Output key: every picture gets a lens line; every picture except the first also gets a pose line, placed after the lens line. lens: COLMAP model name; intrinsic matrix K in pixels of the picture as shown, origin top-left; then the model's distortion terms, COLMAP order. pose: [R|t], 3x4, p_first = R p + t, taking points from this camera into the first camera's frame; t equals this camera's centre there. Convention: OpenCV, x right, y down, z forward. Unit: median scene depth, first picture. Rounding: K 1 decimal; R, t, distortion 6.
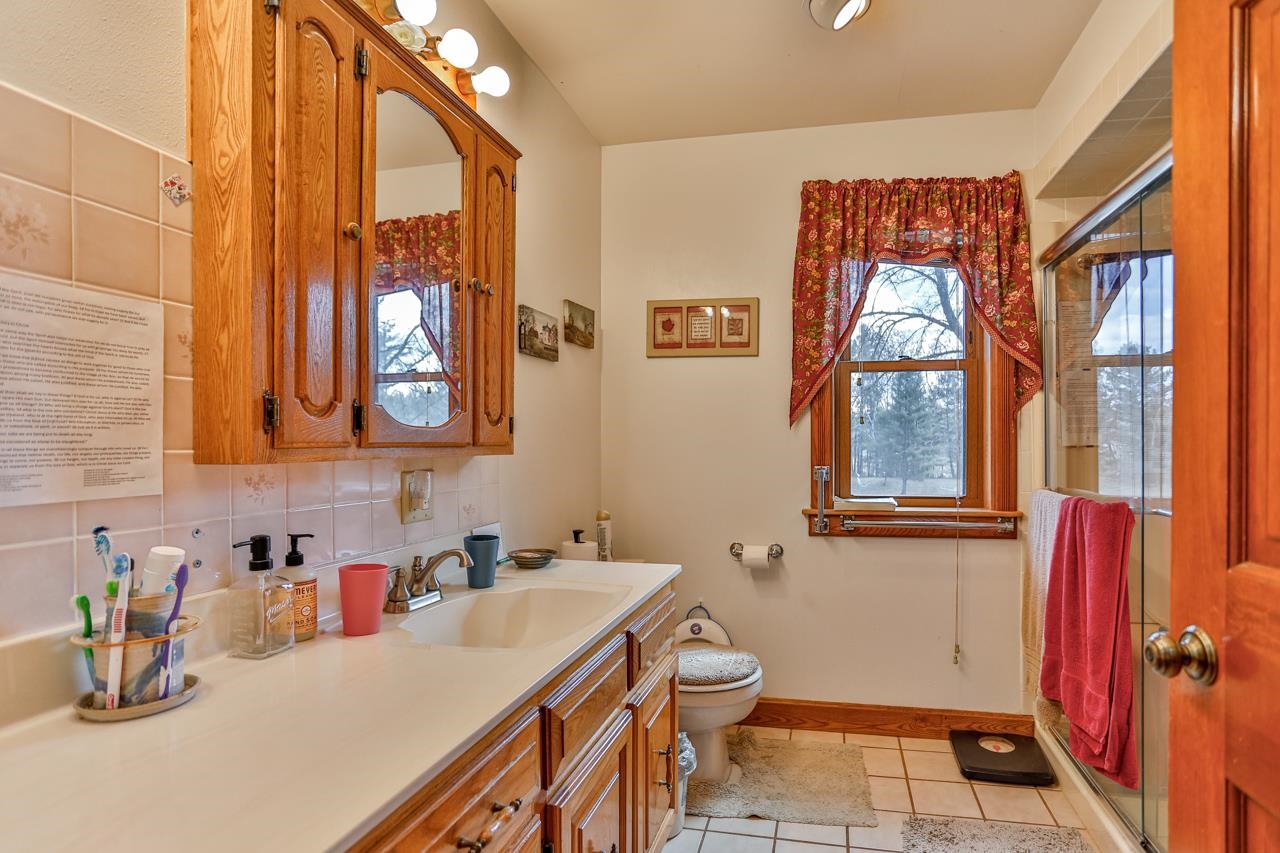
lens RADIAL K [[630.9, 0, 715.4], [0, 630.9, 444.1], [0, 0, 1]] dist [-0.041642, 0.016936]
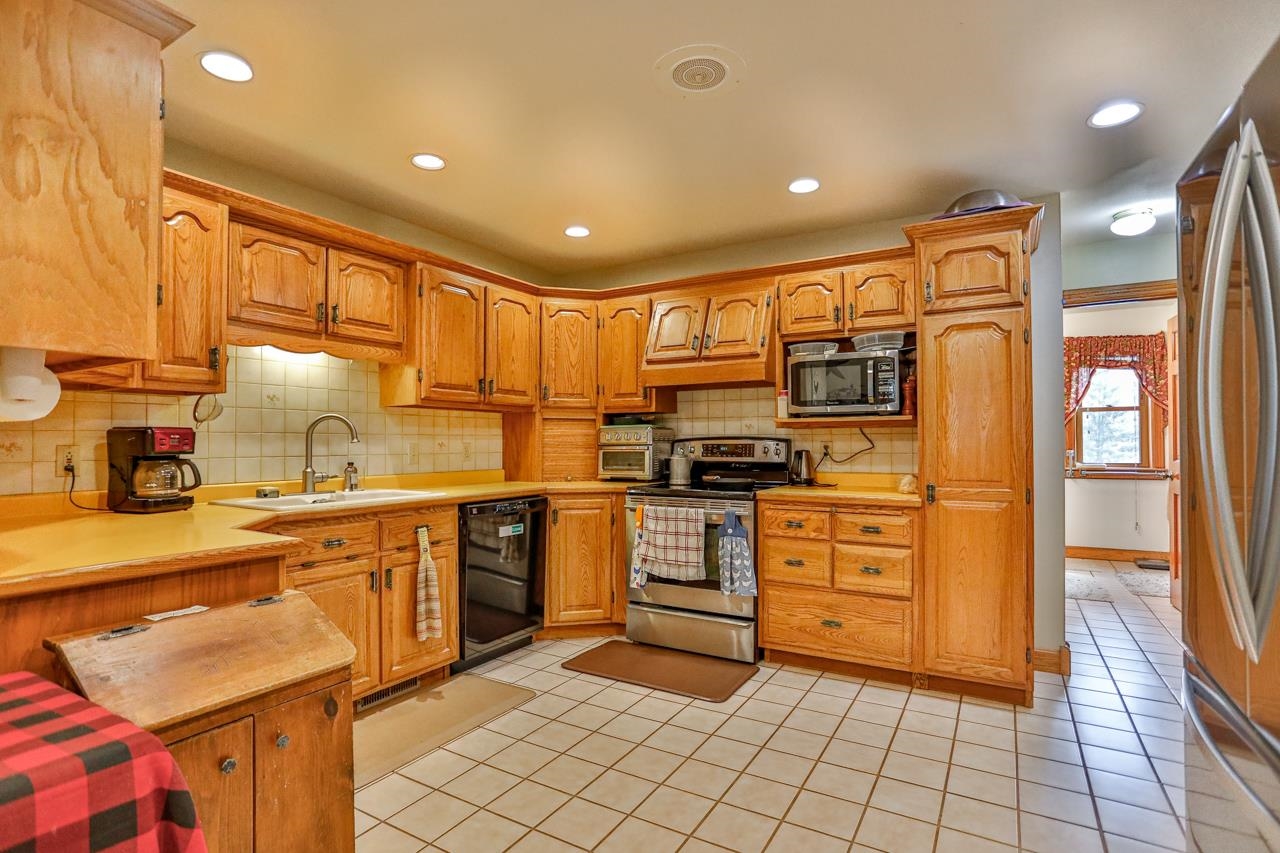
lens RADIAL K [[630.9, 0, 612.8], [0, 630.9, 434.3], [0, 0, 1]] dist [-0.041642, 0.016936]
pose [[0.925964, -0.008129, -0.377525, -0.604888], [0.003449, 0.999909, -0.013071, -0.003412], [0.377597, 0.010801, 0.925907, -2.037900]]
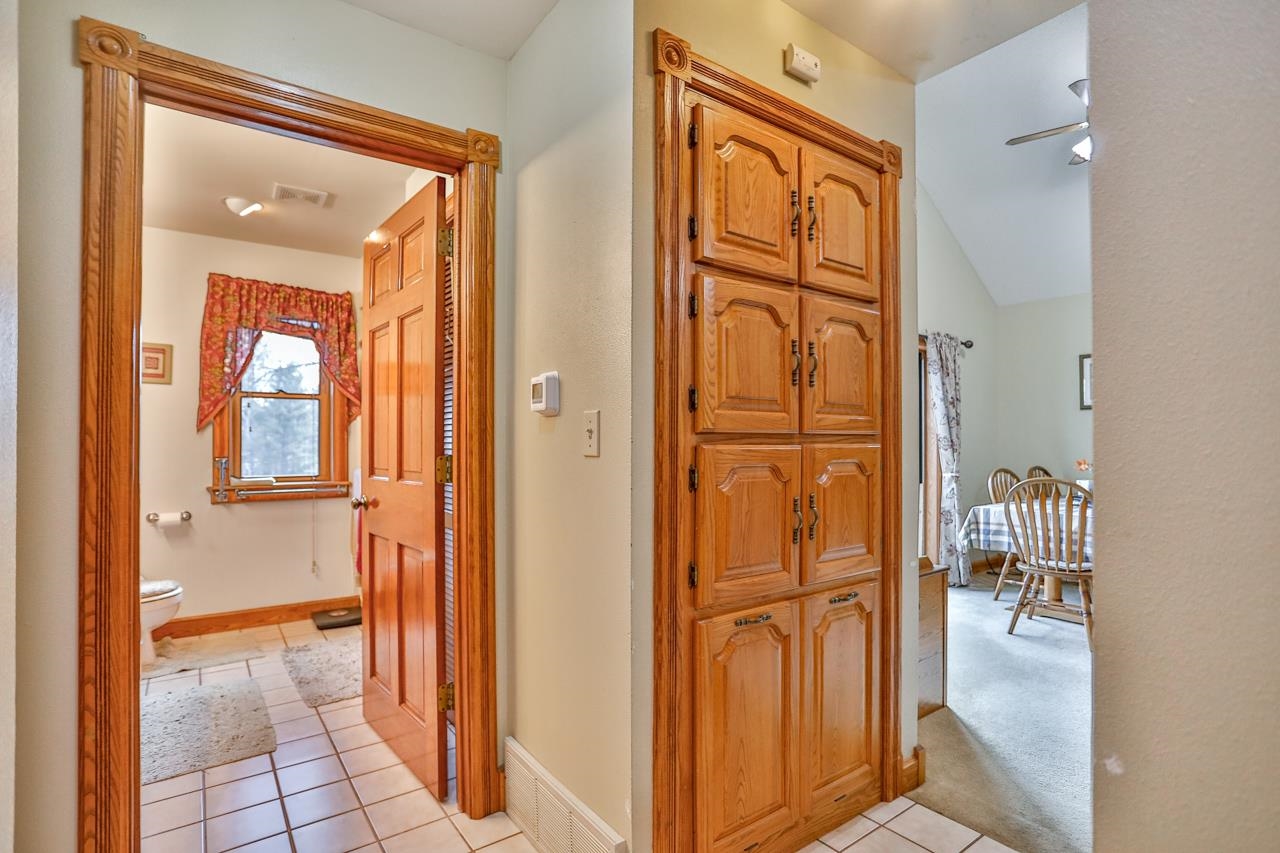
lens RADIAL K [[630.9, 0, 635.4], [0, 630.9, 439.1], [0, 0, 1]] dist [-0.041642, 0.016936]
pose [[0.693298, 0.002841, 0.720645, -0.234856], [0.000807, 0.999989, -0.004718, -0.004329], [-0.720650, 0.003852, 0.693288, -0.813784]]
